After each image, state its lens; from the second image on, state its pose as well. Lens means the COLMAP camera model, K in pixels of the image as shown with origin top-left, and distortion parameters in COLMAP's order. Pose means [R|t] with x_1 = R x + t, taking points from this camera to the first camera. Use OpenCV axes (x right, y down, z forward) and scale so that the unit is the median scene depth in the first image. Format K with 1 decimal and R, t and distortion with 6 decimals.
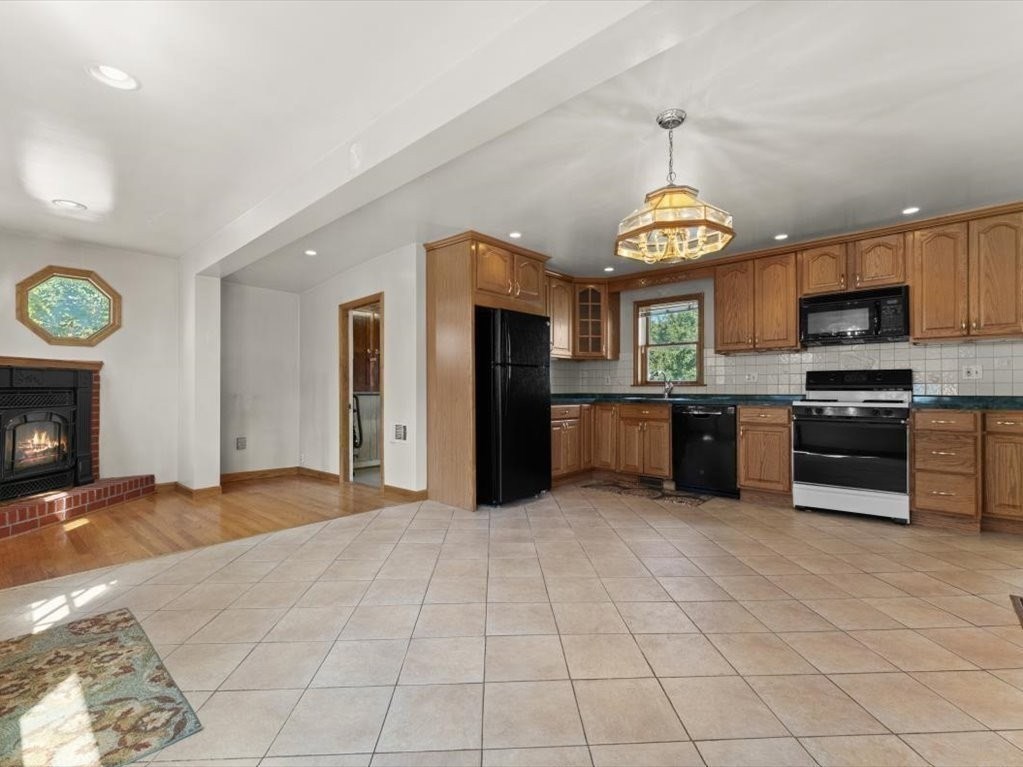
lens RADIAL K [[471.3, 0, 513.6], [0, 471.3, 389.0], [0, 0, 1]] dist [-0.000941, 0.000014]
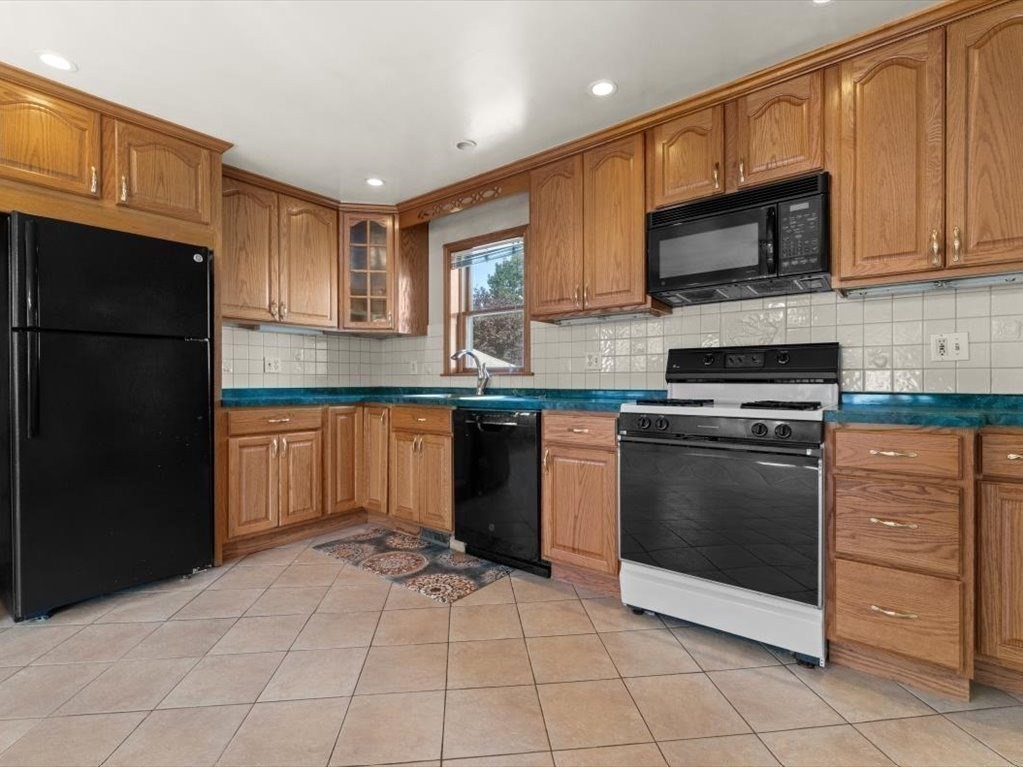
lens RADIAL K [[486.6, 0, 515.0], [0, 486.6, 382.8], [0, 0, 1]] dist [-0.000204, 0.000598]
pose [[0.997682, -0.000749, 0.068041, 0.428182], [0.000391, 0.999986, 0.005276, 0.000031], [-0.068044, -0.005237, 0.997669, 0.461107]]
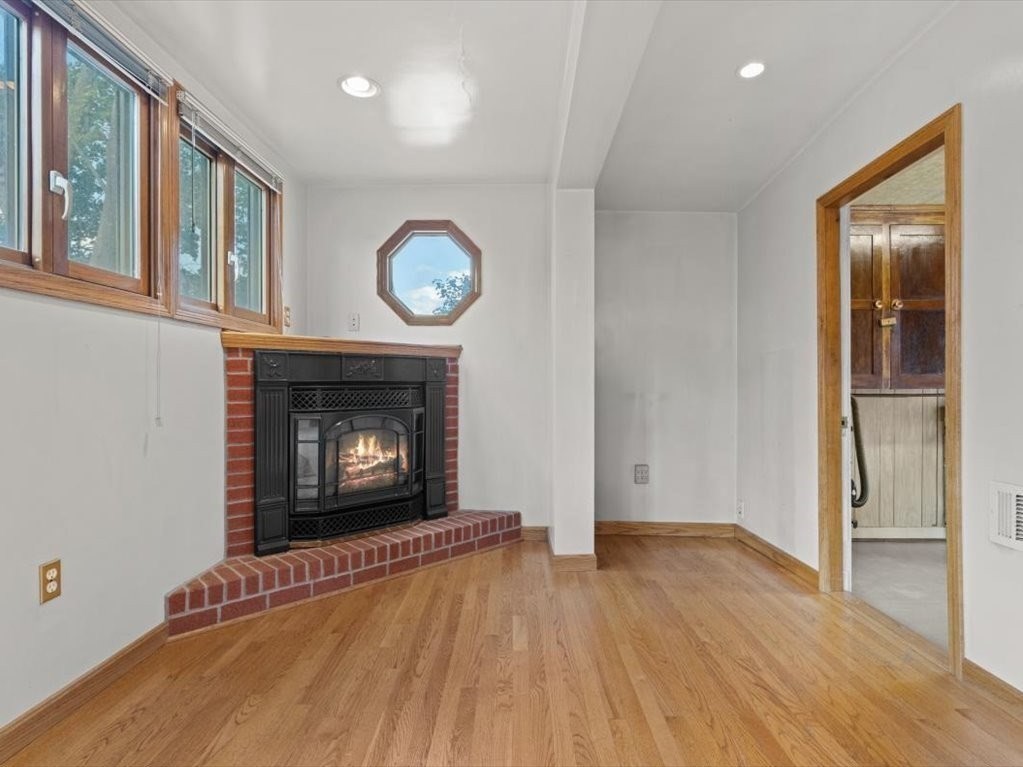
lens RADIAL K [[544.6, 0, 511.5], [0, 544.6, 383.5], [0, 0, 1]] dist [-0.002365, -0.000513]
pose [[0.665350, -0.001277, -0.746531, -0.225107], [0.000560, 0.999999, -0.001212, 0.000382], [0.746532, 0.000389, 0.665350, 0.552755]]
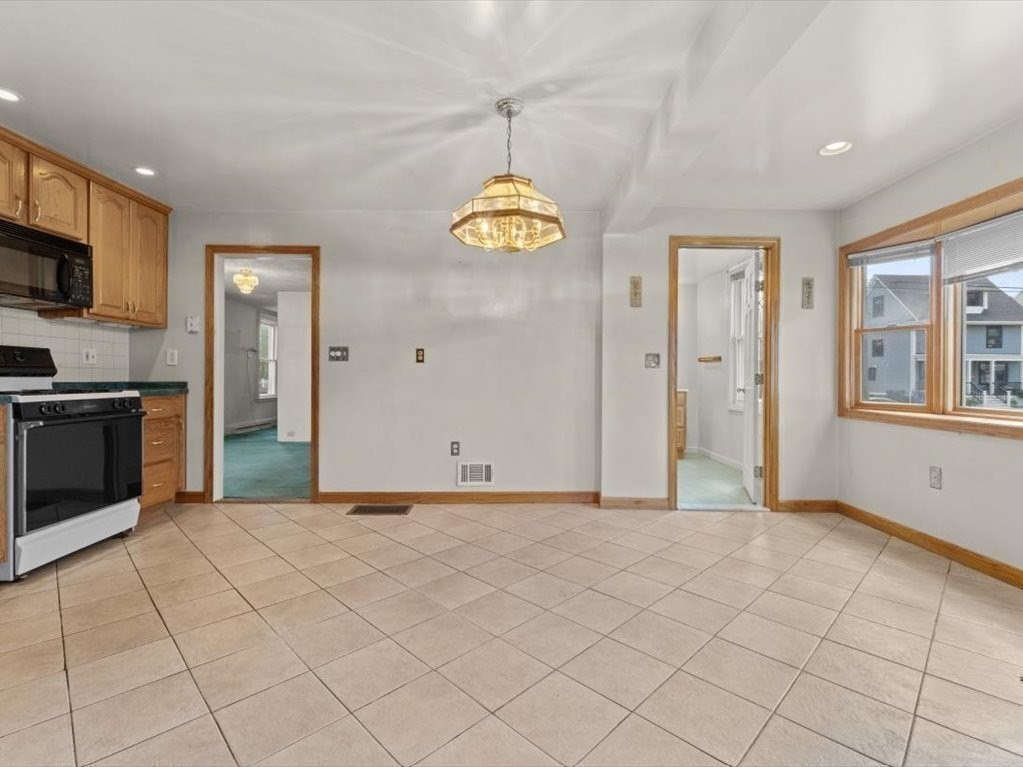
lens RADIAL K [[477.0, 0, 513.7], [0, 477.0, 378.5], [0, 0, 1]] dist [-0.000269, -0.000067]
pose [[-0.677291, -0.004980, 0.735698, -0.232303], [-0.006283, 0.999980, 0.000986, 0.001552], [-0.735688, -0.003954, -0.677309, 0.923855]]
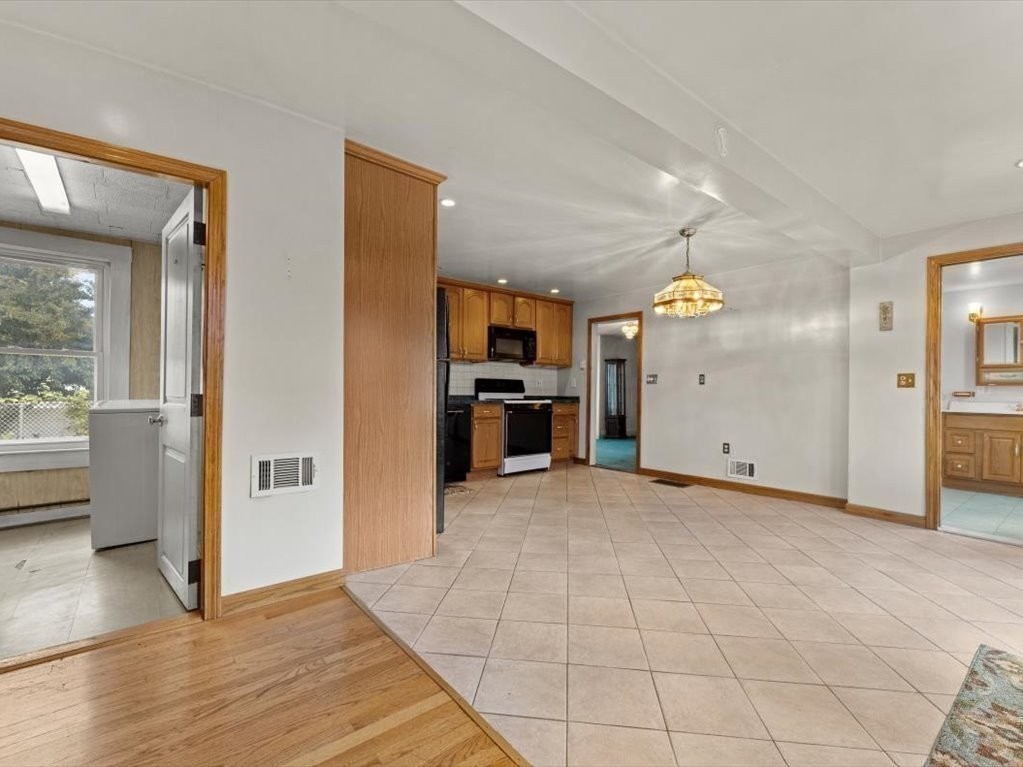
lens RADIAL K [[471.3, 0, 513.6], [0, 471.3, 389.0], [0, 0, 1]] dist [-0.000941, 0.000014]
pose [[0.152582, 0.009061, 0.988249, -0.770505], [-0.015676, 0.999854, -0.006747, 0.001485], [-0.988166, -0.014462, 0.152702, 0.741818]]
